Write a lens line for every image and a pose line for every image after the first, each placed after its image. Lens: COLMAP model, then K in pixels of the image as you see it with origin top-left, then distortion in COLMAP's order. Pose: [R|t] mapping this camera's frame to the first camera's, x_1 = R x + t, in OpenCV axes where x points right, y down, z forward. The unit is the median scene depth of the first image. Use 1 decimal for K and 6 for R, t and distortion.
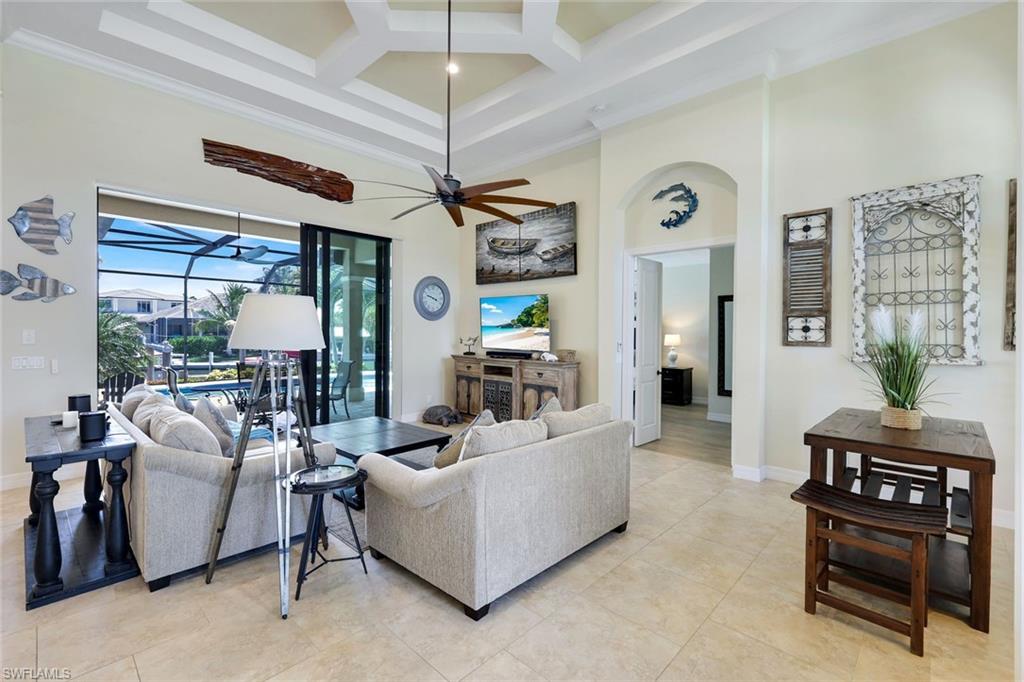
lens RADIAL K [[451.0, 0, 511.2], [0, 451.0, 334.1], [0, 0, 1]] dist [0.002603, 0.000244]
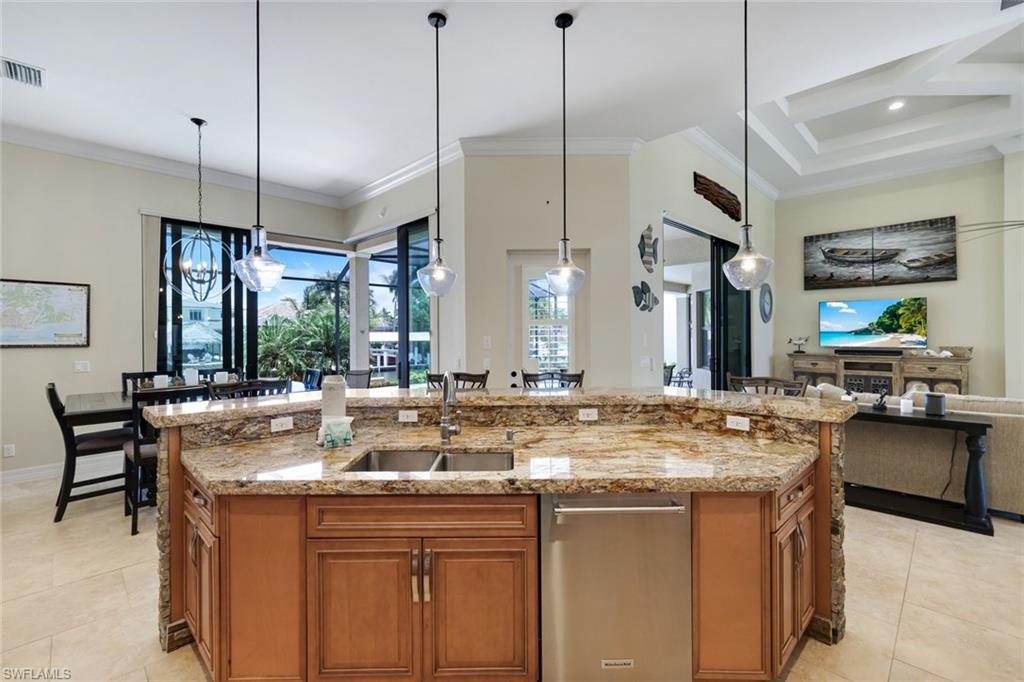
lens RADIAL K [[445.7, 0, 509.6], [0, 445.7, 335.6], [0, 0, 1]] dist [0.002250, -0.000060]
pose [[0.999563, -0.014221, -0.025929, -0.920721], [0.014138, 0.999894, -0.003395, -0.004753], [0.025975, 0.003027, 0.999658, -0.143291]]
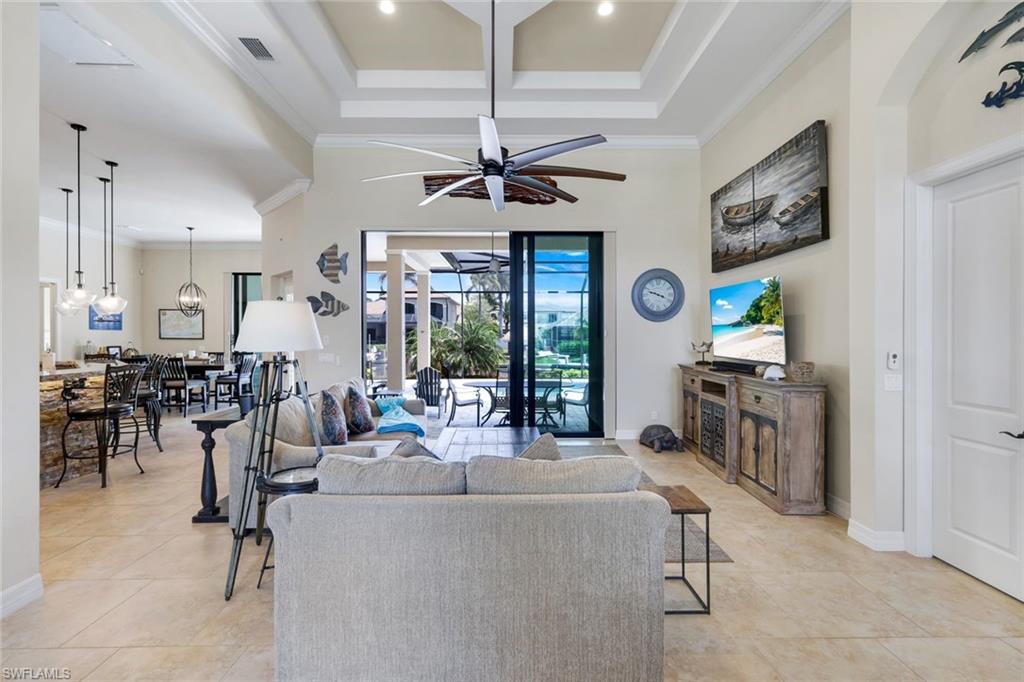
lens RADIAL K [[451.0, 0, 511.2], [0, 451.0, 334.1], [0, 0, 1]] dist [0.002603, 0.000244]
pose [[0.696293, -0.008609, -0.717706, 0.274582], [0.001068, 0.999939, -0.010959, 0.002090], [0.717757, 0.006864, 0.696260, 0.266386]]
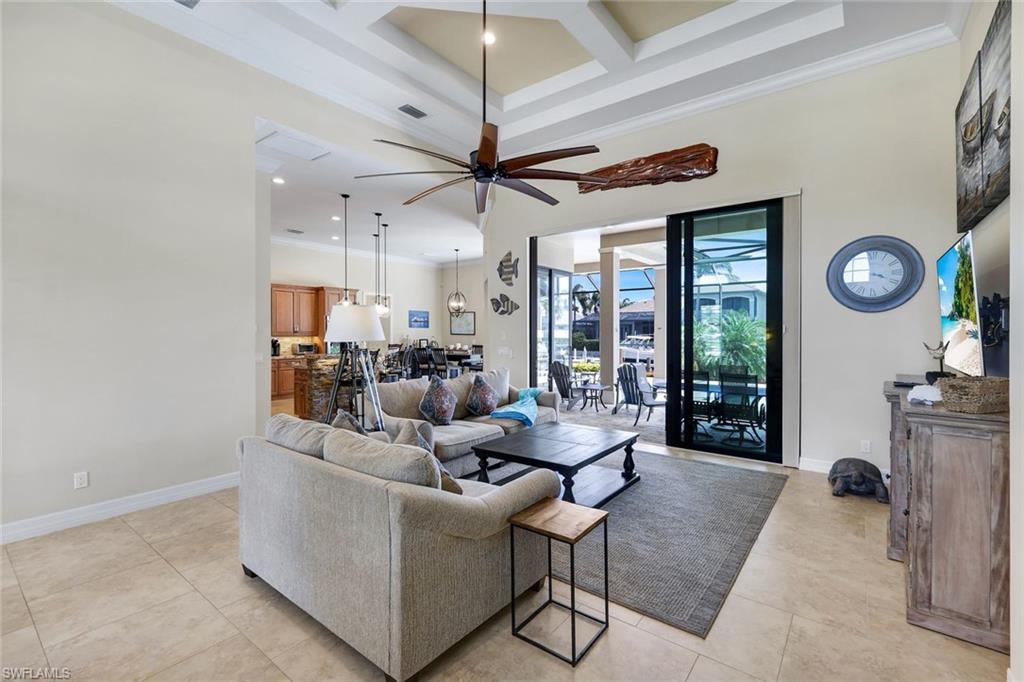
lens RADIAL K [[451.0, 0, 511.2], [0, 451.0, 334.1], [0, 0, 1]] dist [0.002603, 0.000244]
pose [[0.098149, -0.002576, -0.995168, 0.419878], [-0.006968, 0.999970, -0.003276, 0.003606], [0.995147, 0.007256, 0.098128, 0.565856]]
